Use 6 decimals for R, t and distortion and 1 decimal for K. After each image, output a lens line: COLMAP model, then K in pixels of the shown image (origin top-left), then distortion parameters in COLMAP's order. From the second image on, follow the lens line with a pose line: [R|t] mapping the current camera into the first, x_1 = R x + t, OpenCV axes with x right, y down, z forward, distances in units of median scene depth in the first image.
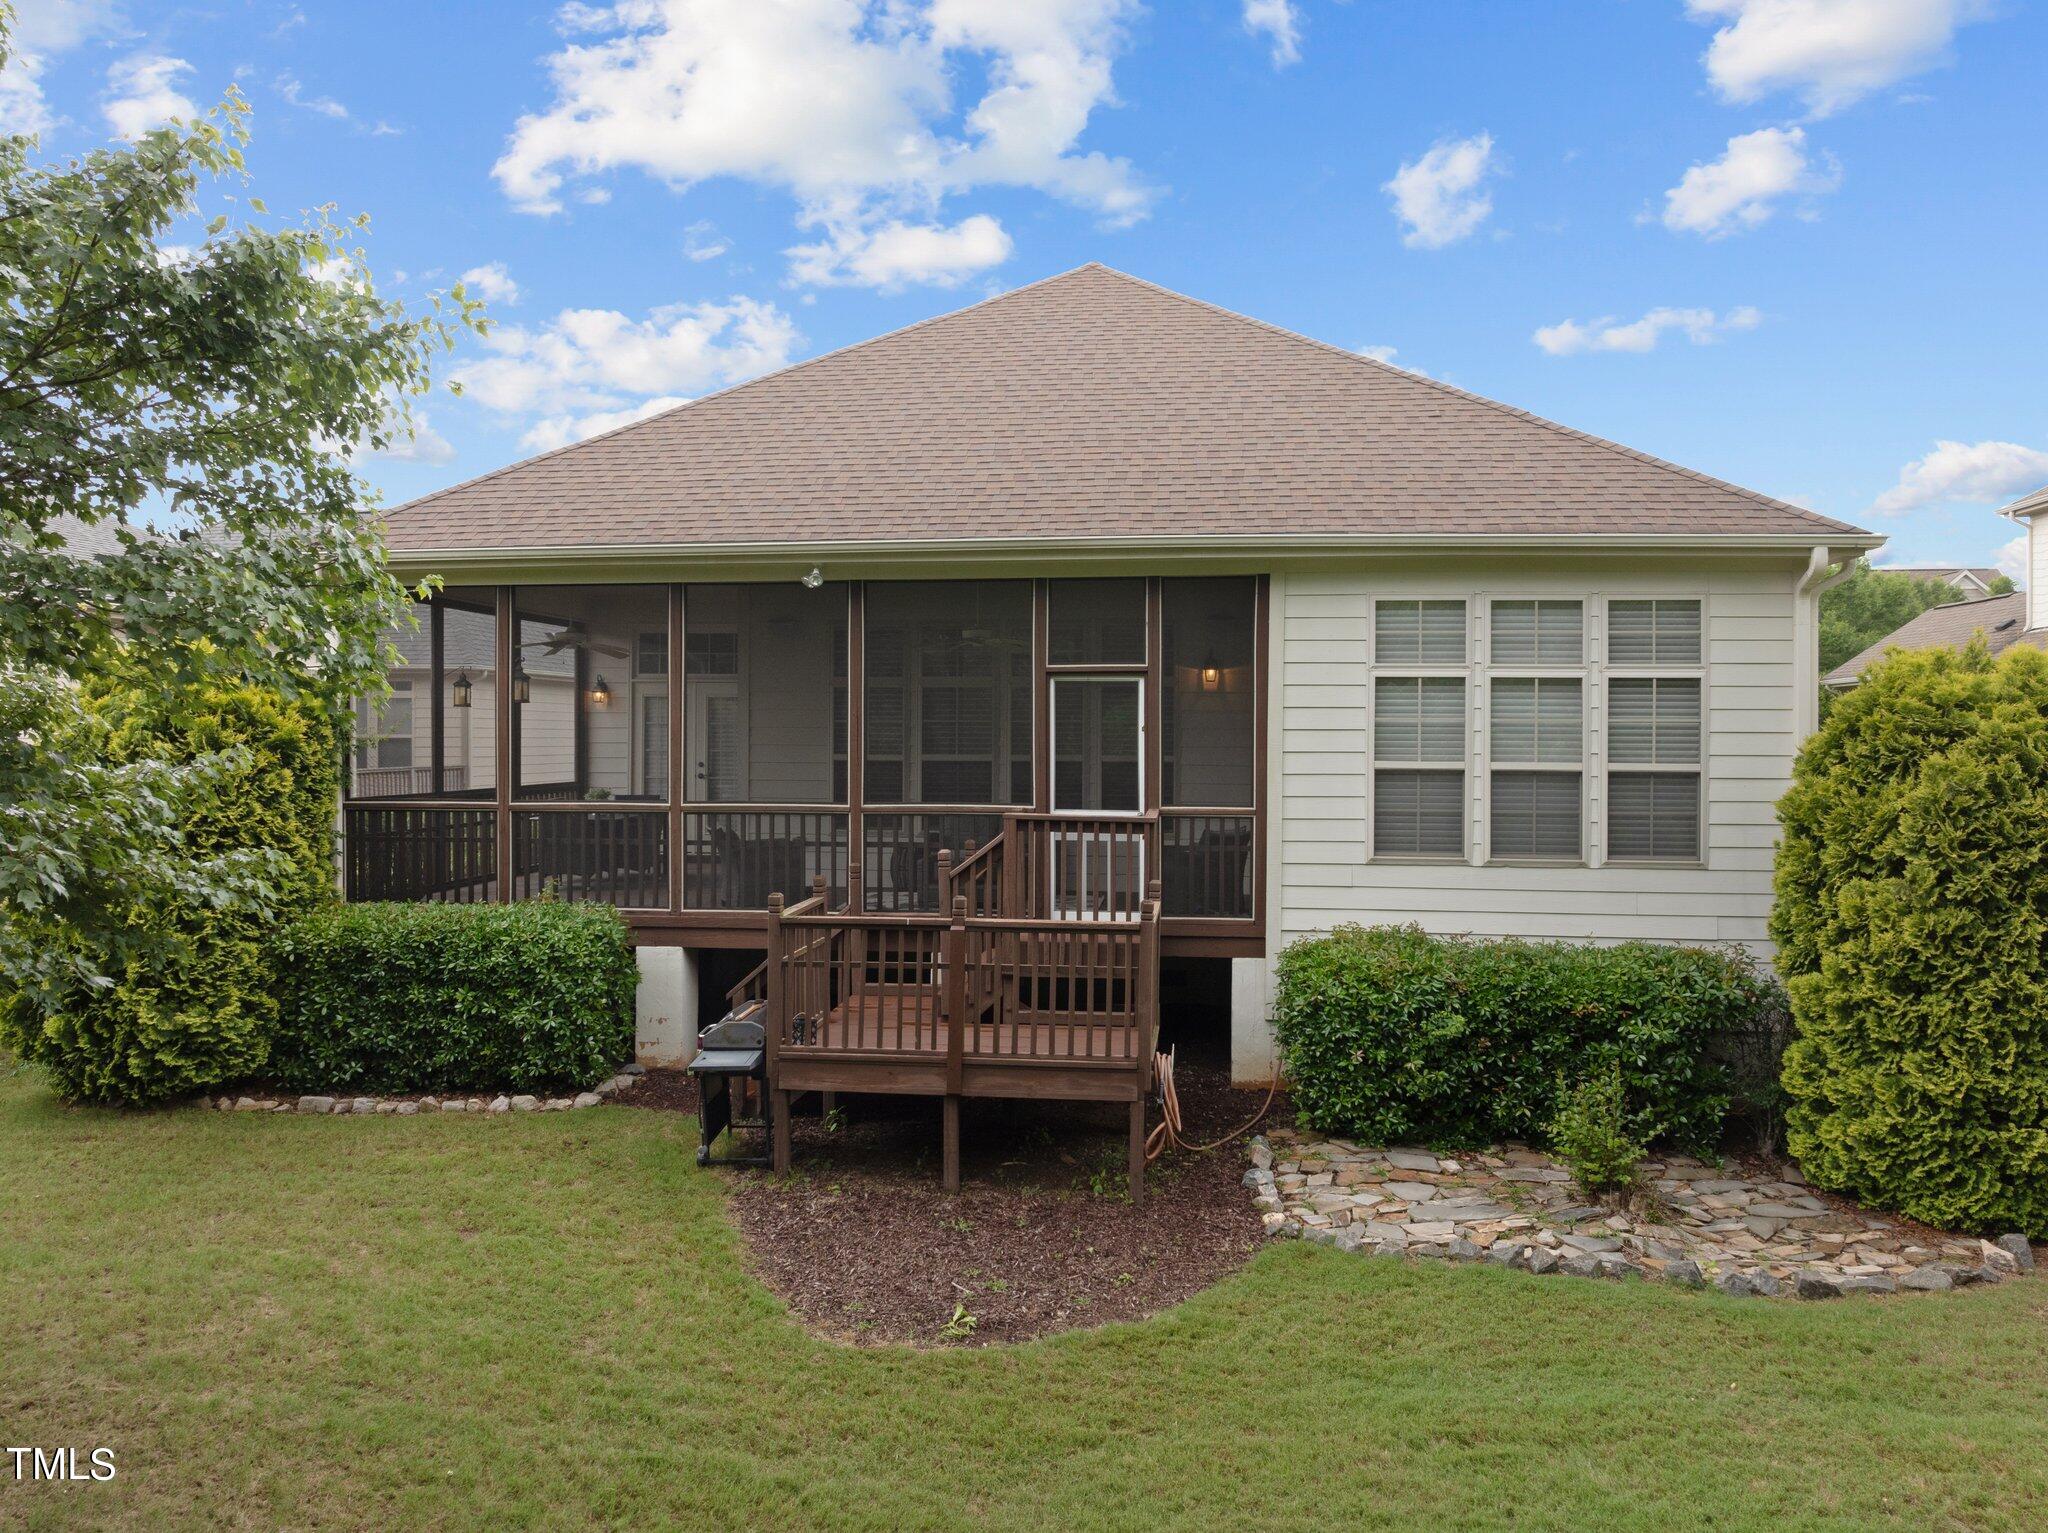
lens RADIAL K [[1450.4, 0, 1024.7], [0, 1450.4, 760.7], [0, 0, 1]] dist [-0.037655, 0.009353]
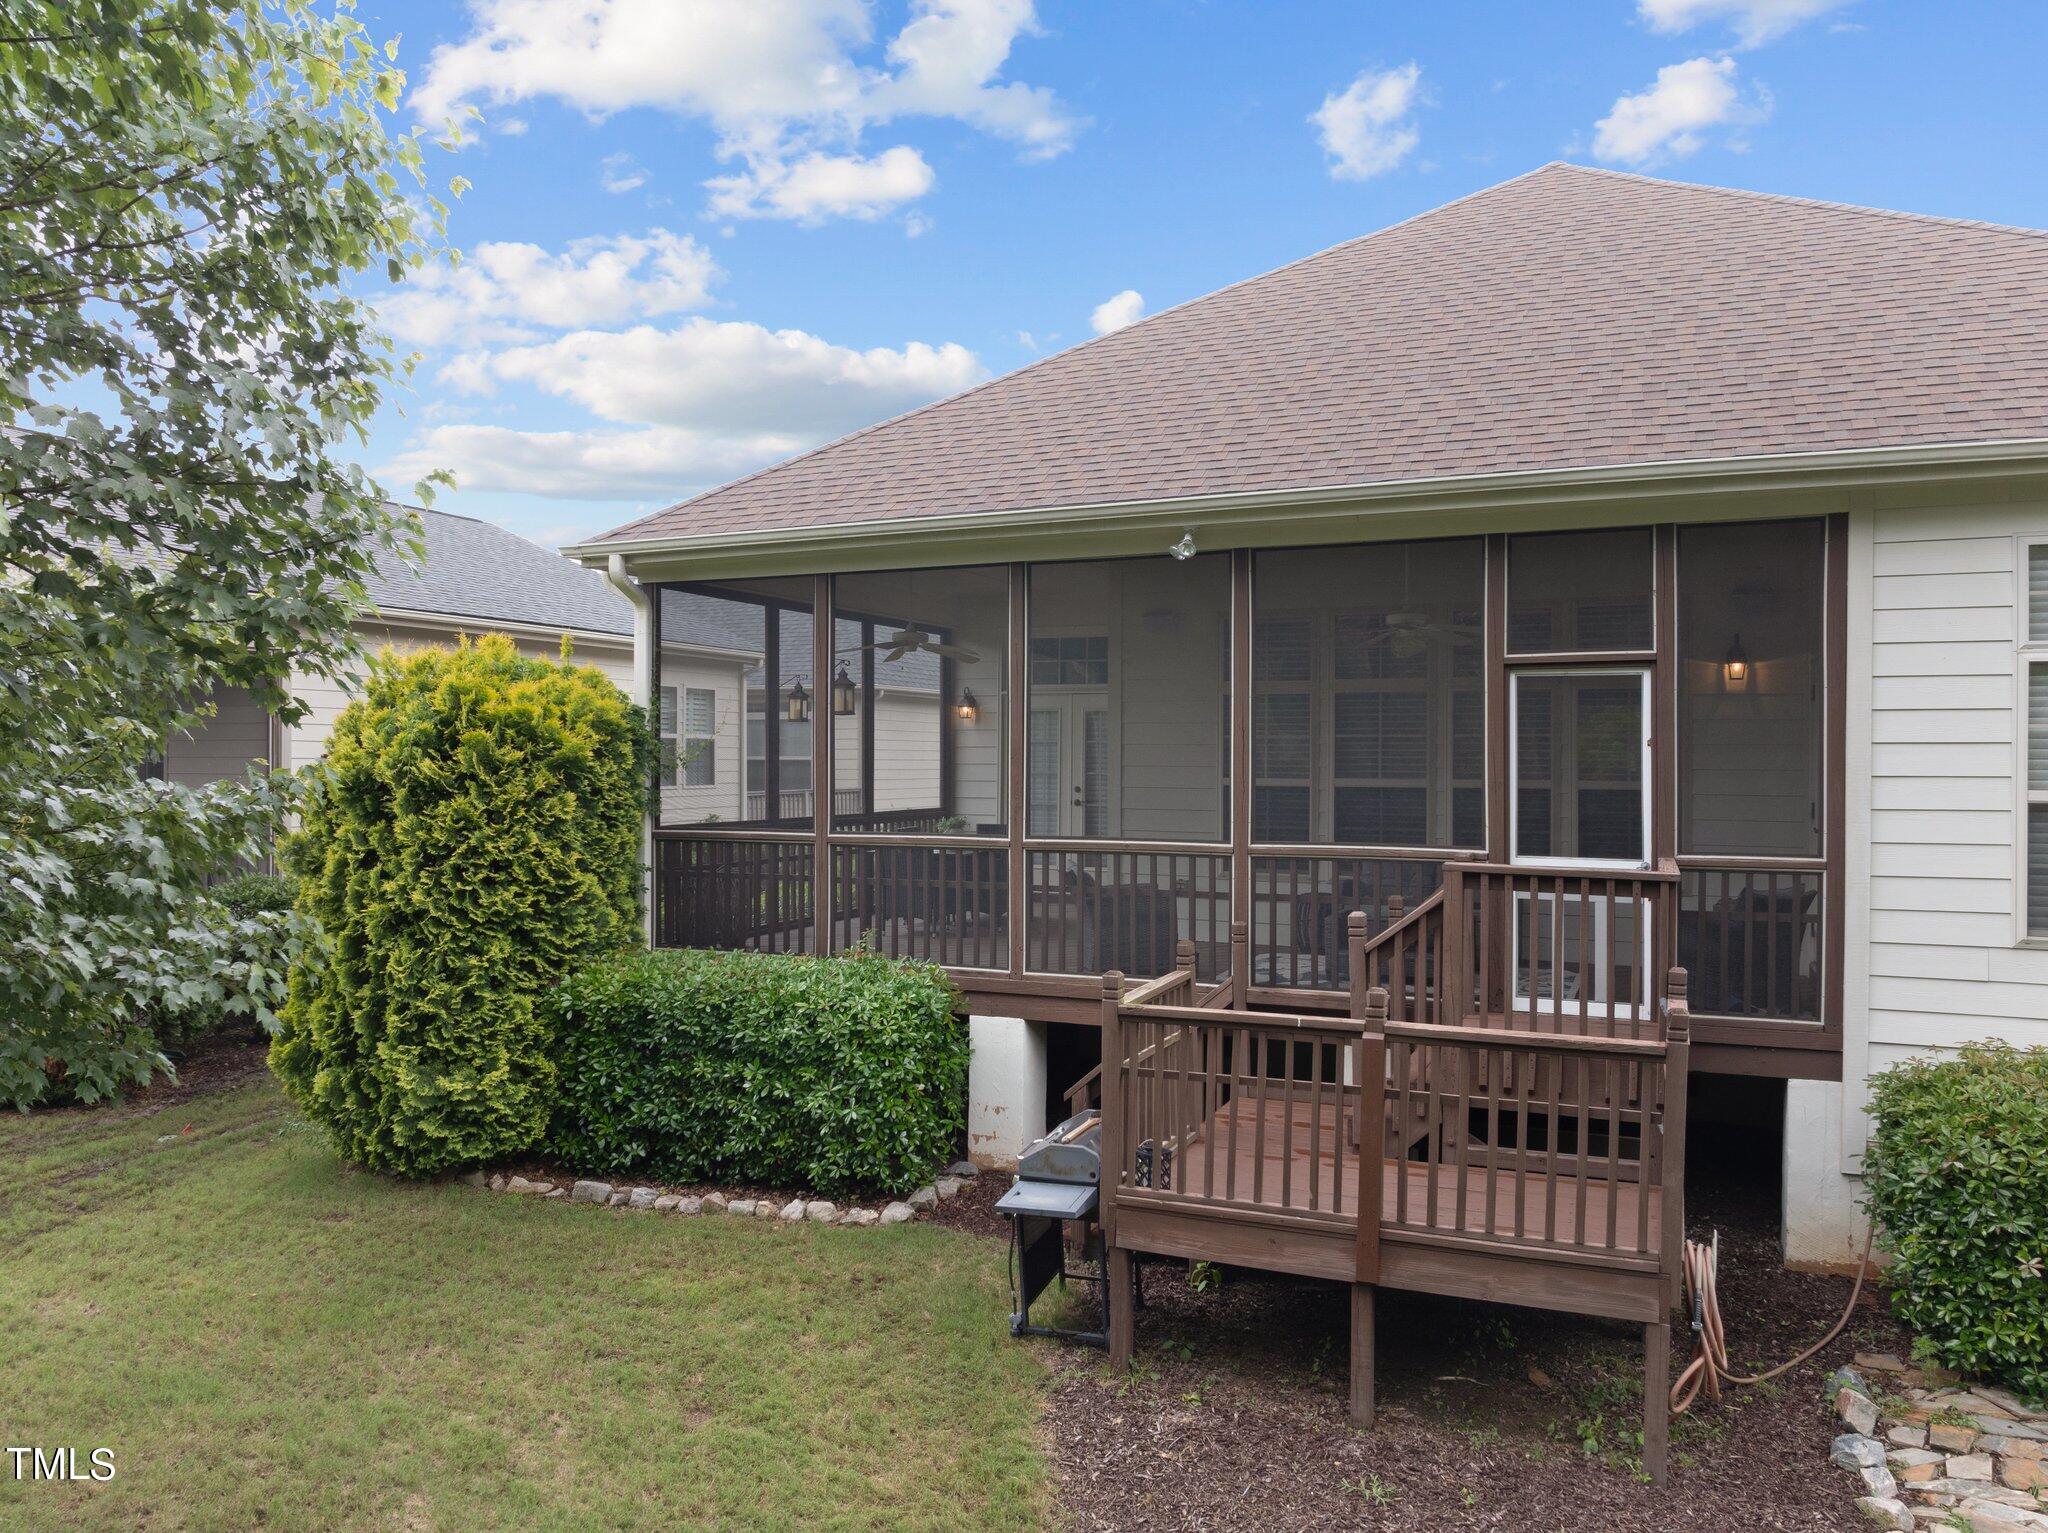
lens RADIAL K [[1450.4, 0, 1035.0], [0, 1450.4, 751.9], [0, 0, 1]] dist [-0.037655, 0.009353]
pose [[0.958872, -0.001274, -0.283837, -0.005265], [-0.005320, 0.999734, -0.022461, -0.000402], [0.283790, 0.023047, 0.958609, 0.258753]]
